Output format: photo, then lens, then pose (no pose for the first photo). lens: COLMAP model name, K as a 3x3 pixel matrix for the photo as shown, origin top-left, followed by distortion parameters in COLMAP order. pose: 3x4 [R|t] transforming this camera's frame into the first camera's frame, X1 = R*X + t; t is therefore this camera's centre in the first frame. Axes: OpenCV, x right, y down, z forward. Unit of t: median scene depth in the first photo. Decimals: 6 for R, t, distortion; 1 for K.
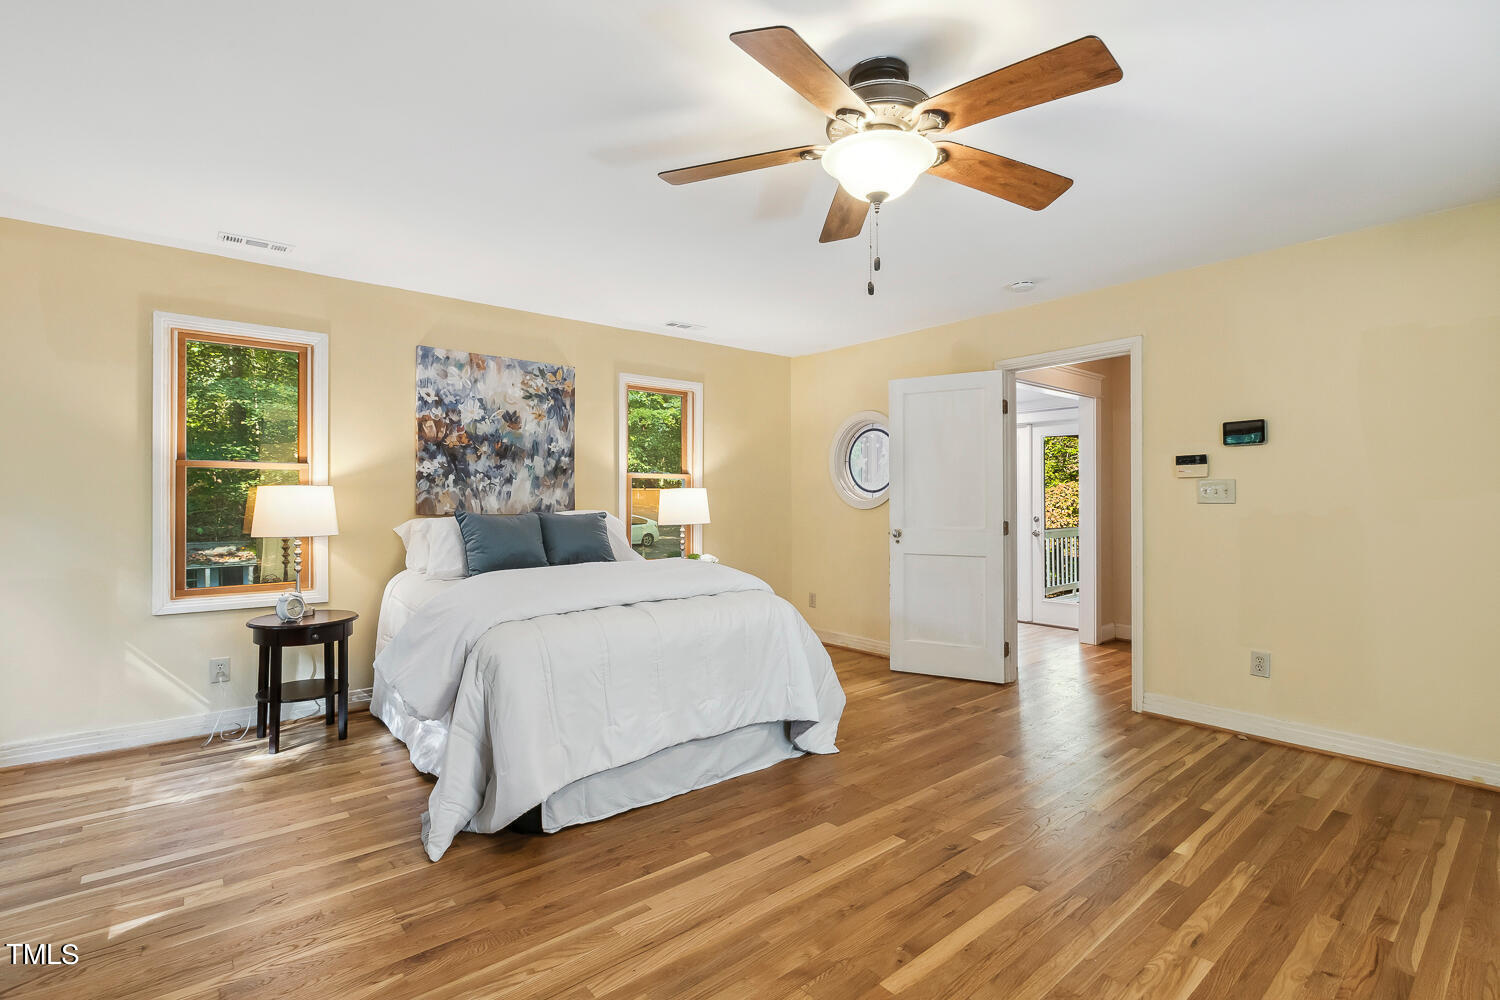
lens RADIAL K [[697.5, 0, 736.9], [0, 697.5, 496.4], [0, 0, 1]] dist [-0.013027, 0.000116]
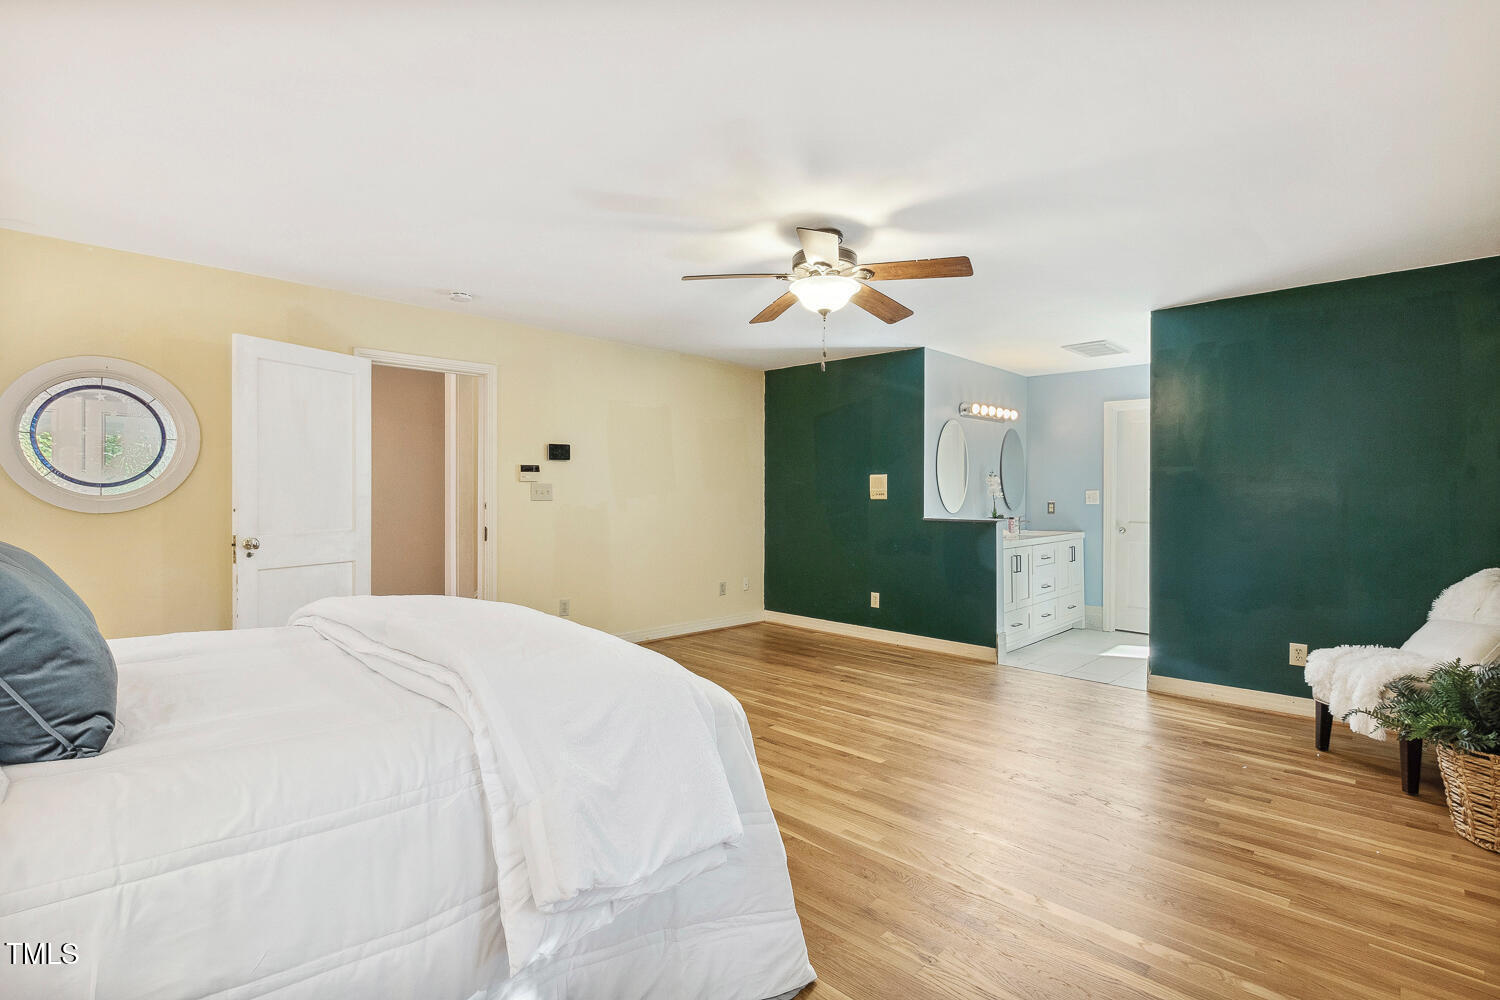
lens RADIAL K [[697.5, 0, 736.9], [0, 697.5, 496.4], [0, 0, 1]] dist [-0.013027, 0.000116]
pose [[-0.087512, 0.000640, 0.996163, -0.774892], [-0.002206, 0.999997, -0.000836, 0.002021], [-0.996161, -0.002271, -0.087511, 0.753414]]
